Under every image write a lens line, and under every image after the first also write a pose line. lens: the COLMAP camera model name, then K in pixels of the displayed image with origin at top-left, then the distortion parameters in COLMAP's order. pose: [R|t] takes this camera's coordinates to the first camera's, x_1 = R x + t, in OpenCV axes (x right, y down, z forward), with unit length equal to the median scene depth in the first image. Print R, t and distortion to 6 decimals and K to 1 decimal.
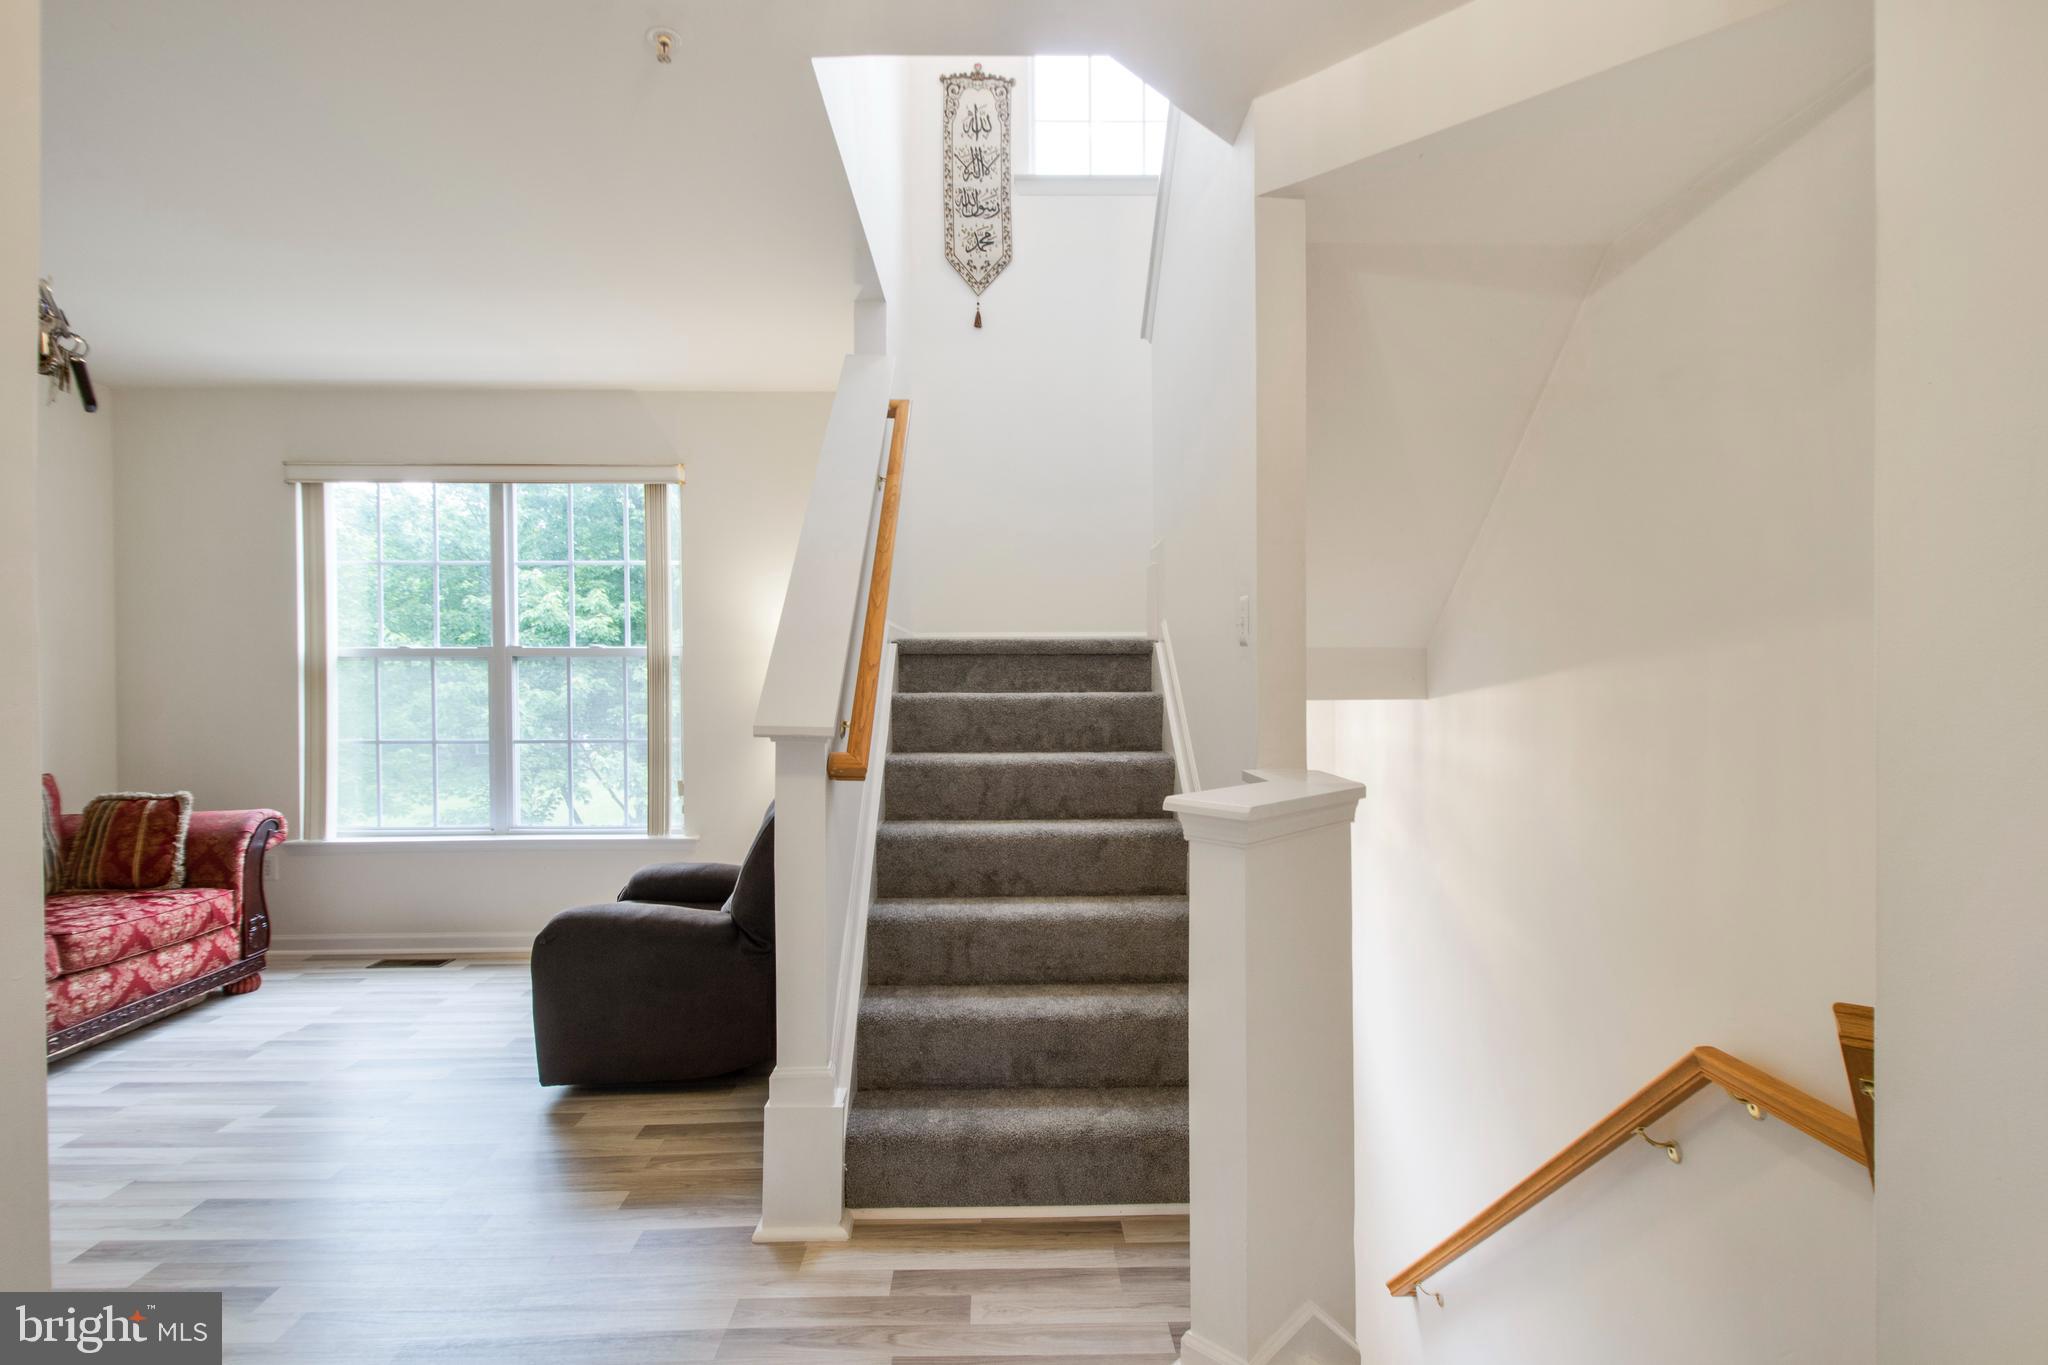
lens RADIAL K [[1012.2, 0, 1024.2], [0, 1012.2, 670.9], [0, 0, 1]] dist [0.025981, -0.014778]
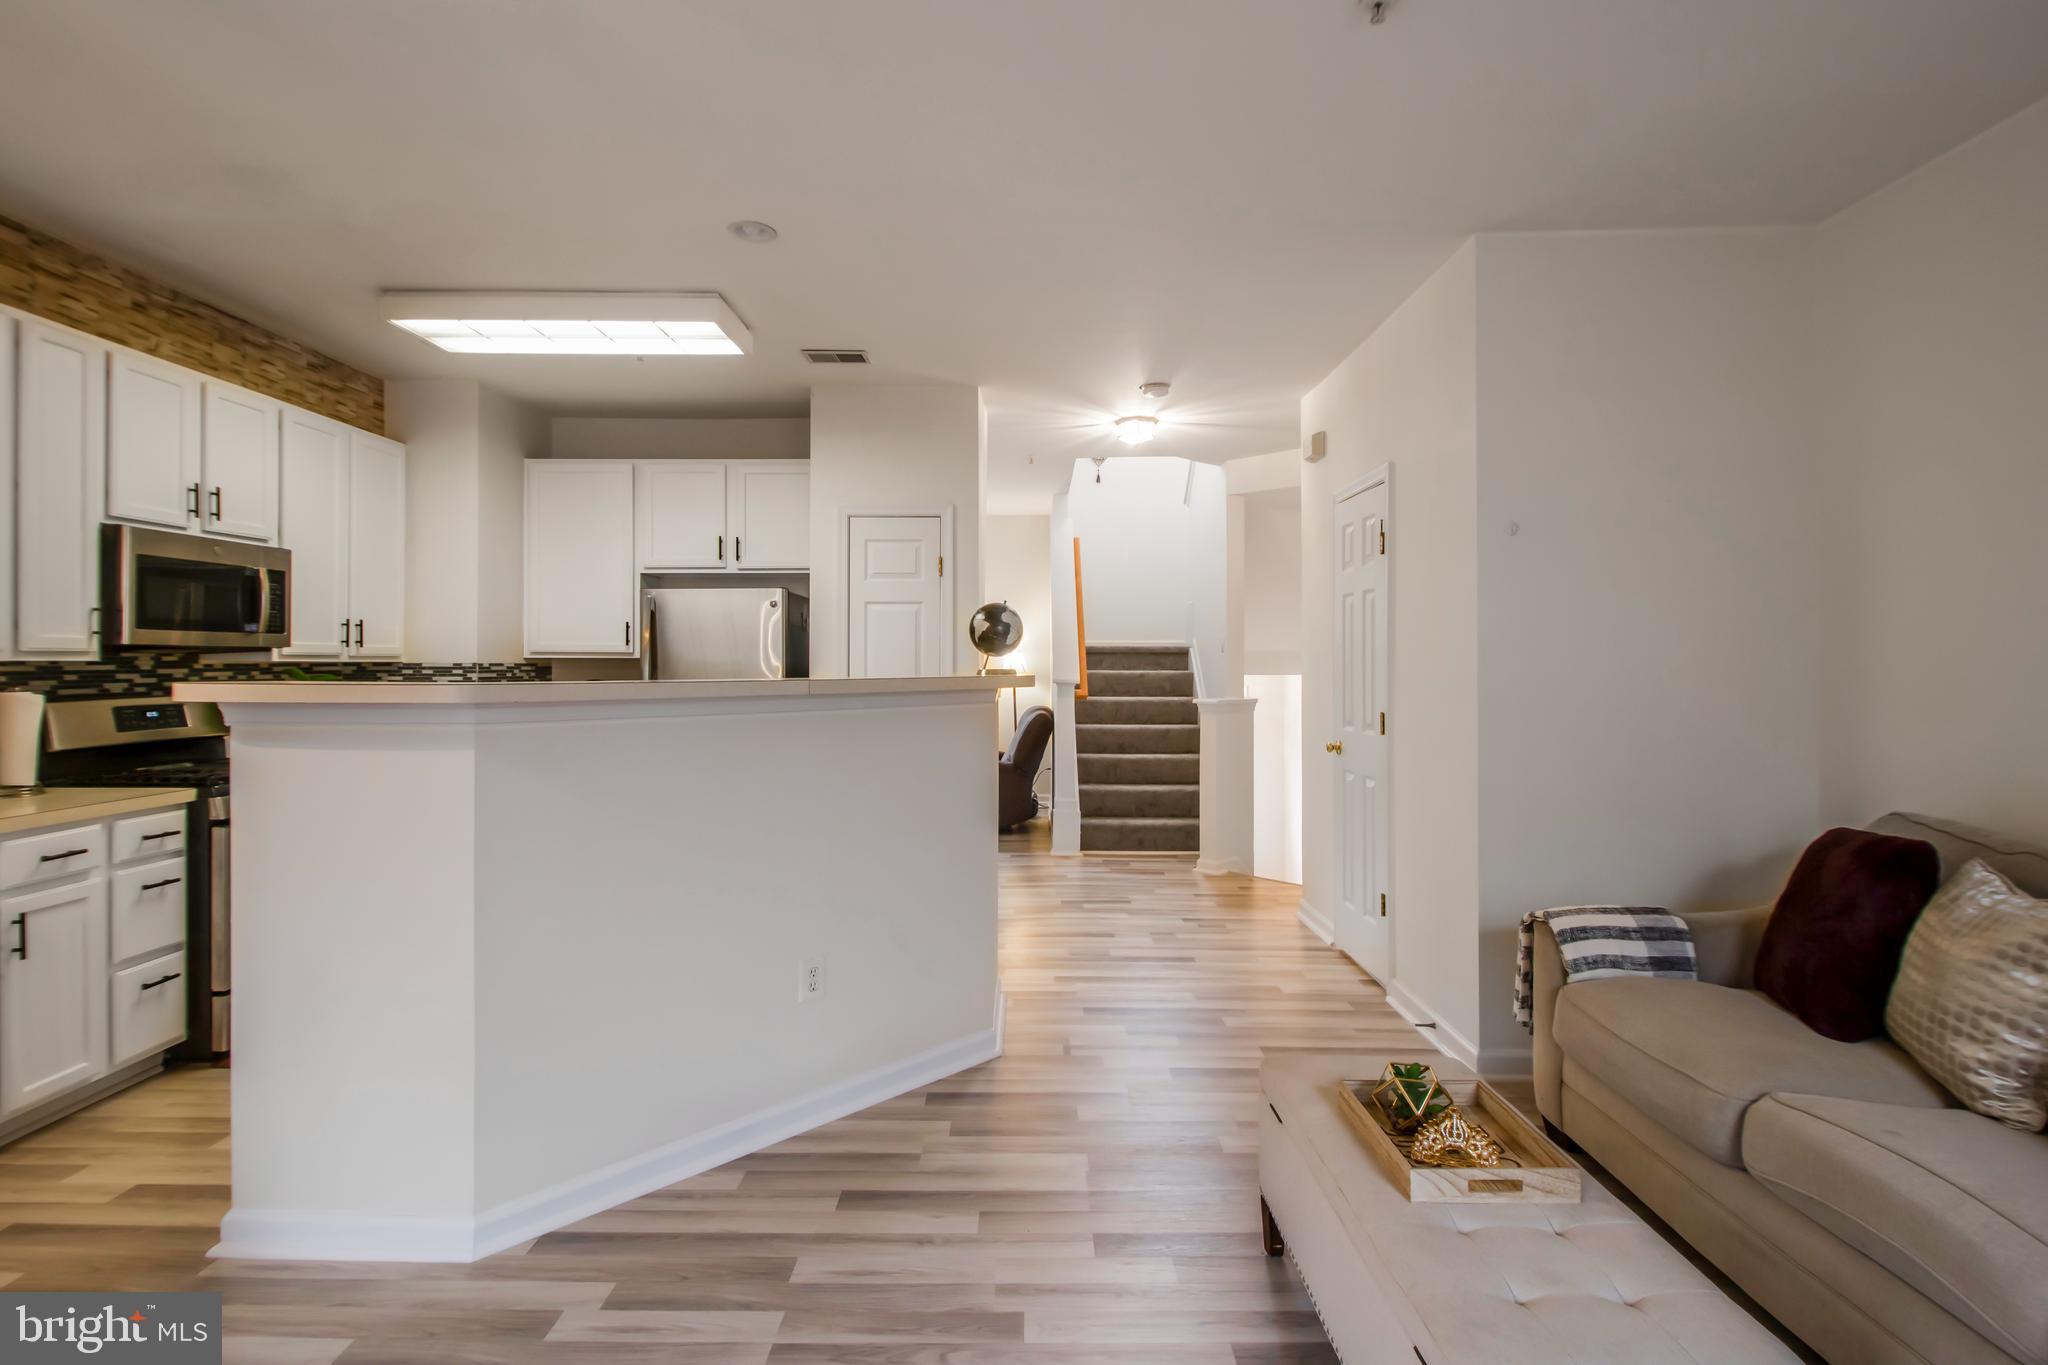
lens RADIAL K [[1012.2, 0, 1024.2], [0, 1012.2, 670.9], [0, 0, 1]] dist [0.025981, -0.014778]
pose [[0.999526, 0.004832, -0.030398, -0.176994], [-0.004435, 0.999904, 0.013118, -0.006278], [0.030459, -0.012977, 0.999452, -1.314106]]
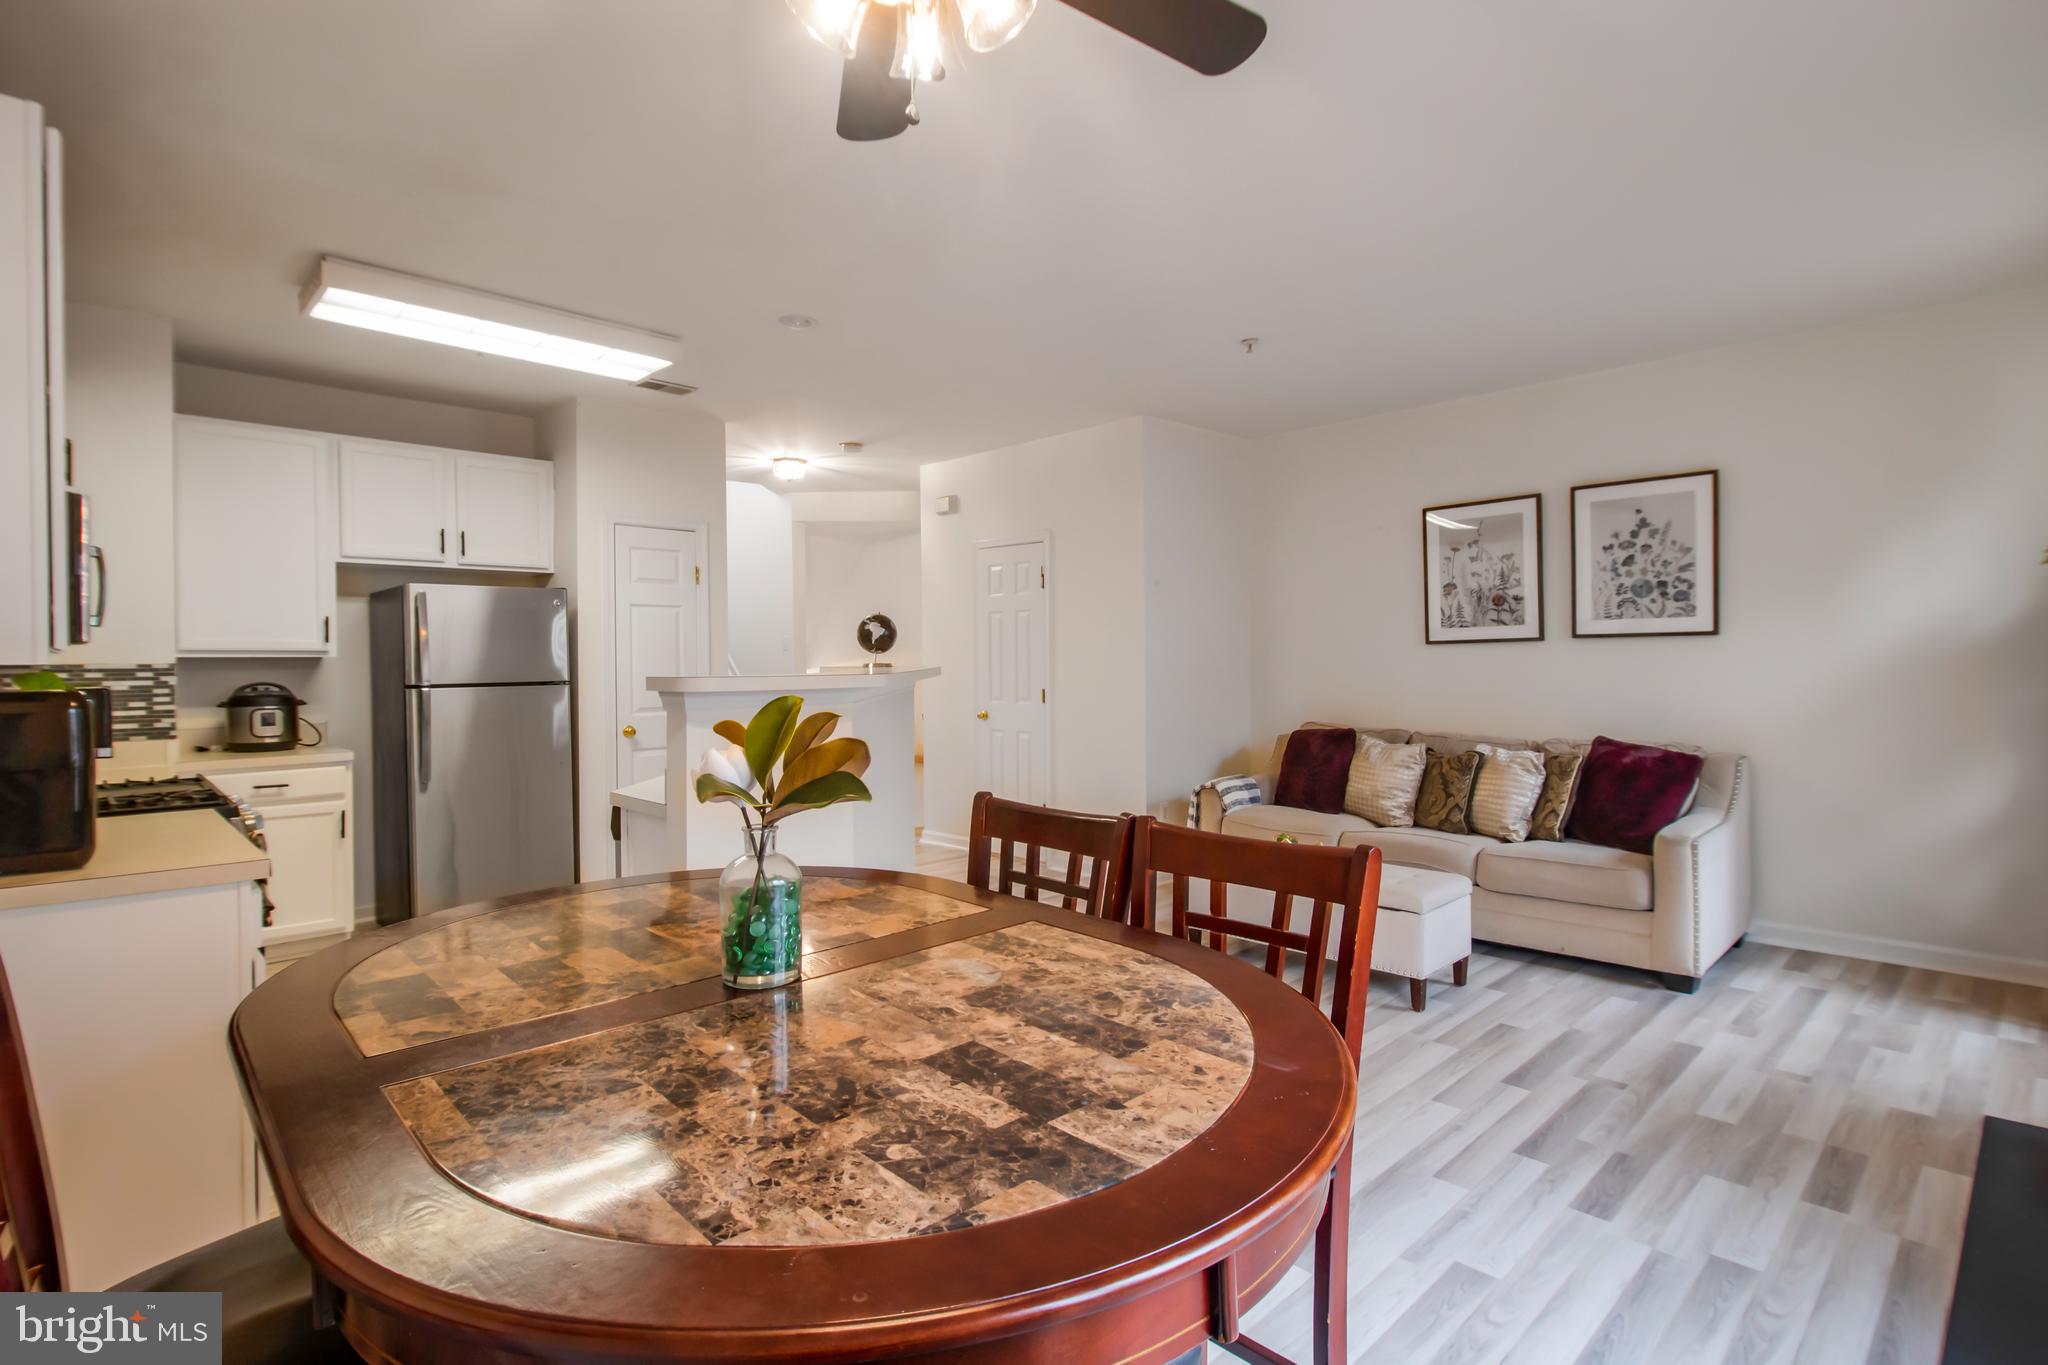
lens RADIAL K [[1012.2, 0, 1024.2], [0, 1012.2, 670.9], [0, 0, 1]] dist [0.025981, -0.014778]
pose [[0.724809, -0.009815, 0.688879, -1.104920], [0.000610, 0.999907, 0.013604, -0.002142], [-0.688949, -0.009440, 0.724748, -1.441720]]
